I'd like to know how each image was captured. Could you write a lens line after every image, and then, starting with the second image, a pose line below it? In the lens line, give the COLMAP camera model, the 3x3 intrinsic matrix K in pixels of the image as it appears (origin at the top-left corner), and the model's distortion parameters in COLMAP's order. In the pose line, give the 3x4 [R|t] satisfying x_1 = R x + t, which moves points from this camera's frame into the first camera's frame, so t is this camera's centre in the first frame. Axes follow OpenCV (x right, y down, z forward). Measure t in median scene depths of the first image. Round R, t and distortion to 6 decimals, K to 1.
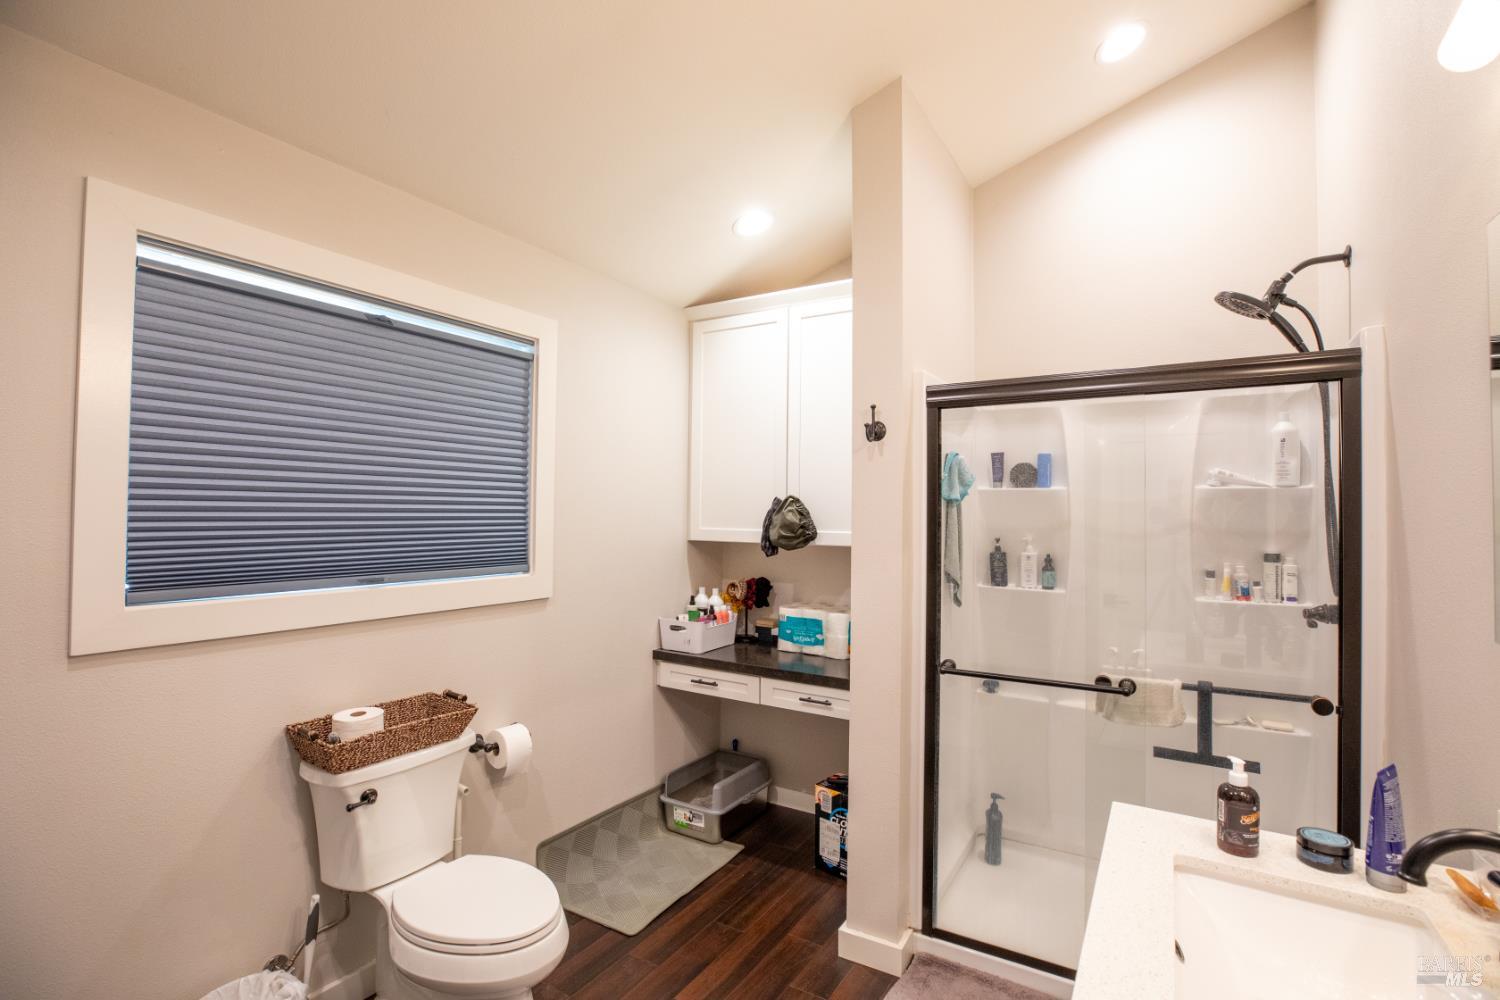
lens RADIAL K [[688.9, 0, 754.0], [0, 688.9, 496.0], [0, 0, 1]] dist [-0.044923, 0.012395]
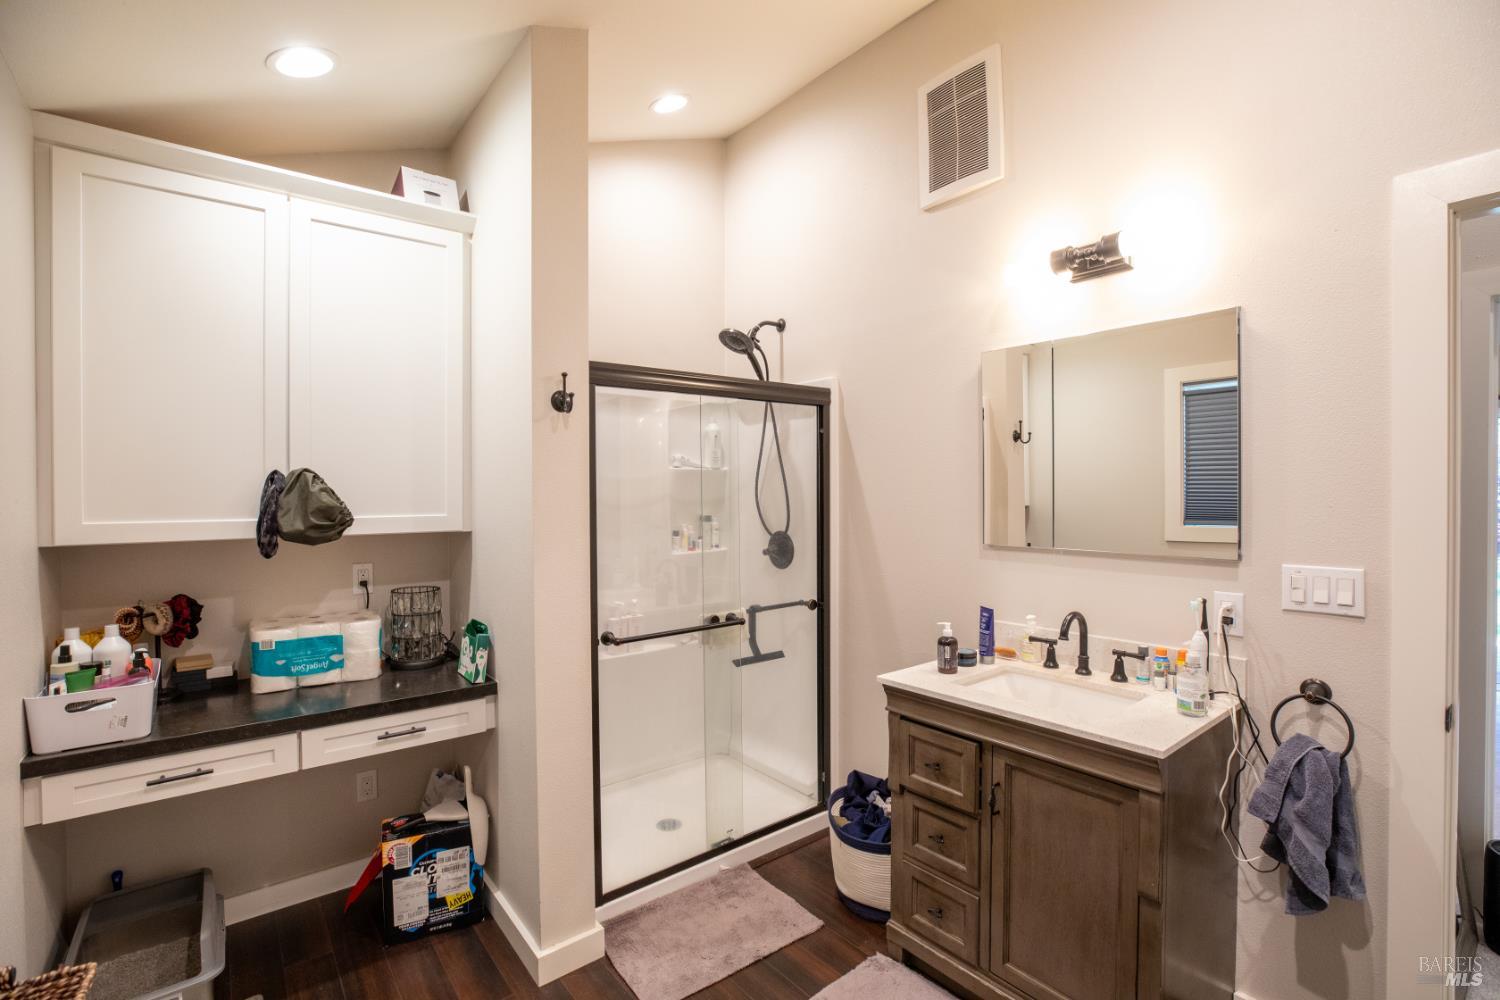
lens RADIAL K [[688.9, 0, 754.0], [0, 688.9, 496.0], [0, 0, 1]] dist [-0.044923, 0.012395]
pose [[0.334298, -0.020255, 0.942250, -0.545773], [-0.013231, 0.999570, 0.026182, 0.004472], [-0.942374, -0.021219, 0.333886, 0.405394]]
